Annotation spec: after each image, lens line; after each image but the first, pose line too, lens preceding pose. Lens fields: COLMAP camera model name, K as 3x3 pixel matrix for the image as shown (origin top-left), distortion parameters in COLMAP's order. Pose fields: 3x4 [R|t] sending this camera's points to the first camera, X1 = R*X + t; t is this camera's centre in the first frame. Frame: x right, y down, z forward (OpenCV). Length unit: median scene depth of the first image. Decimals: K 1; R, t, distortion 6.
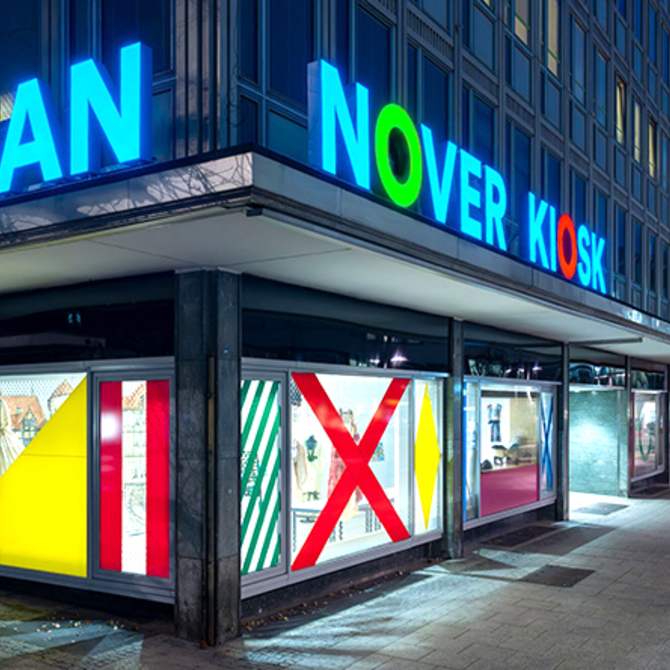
lens RADIAL K [[830.3, 0, 313.4], [0, 830.3, 411.5], [0, 0, 1]] dist [0.009108, 0.000000]
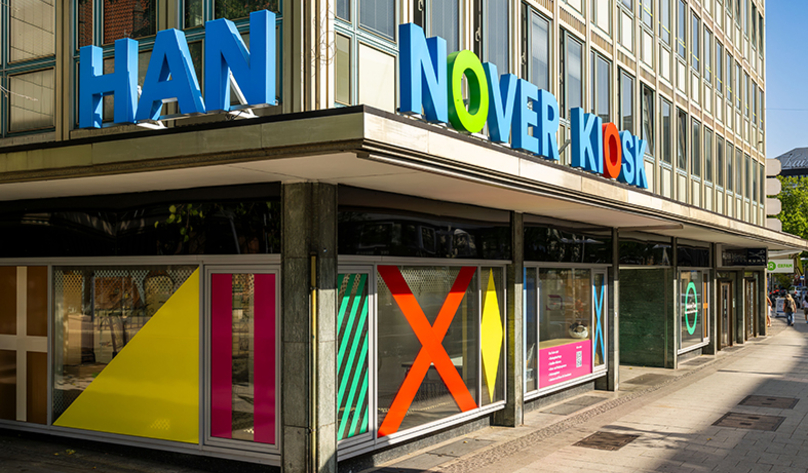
lens RADIAL K [[857.2, 0, 405.3], [0, 857.2, 236.2], [0, 0, 1]] dist [0.006194, 0.000000]
pose [[0.999006, 0.004811, 0.044318, -0.041333], [-0.002826, 0.998995, -0.044742, -0.034992], [-0.044489, 0.044572, 0.998015, -0.206050]]
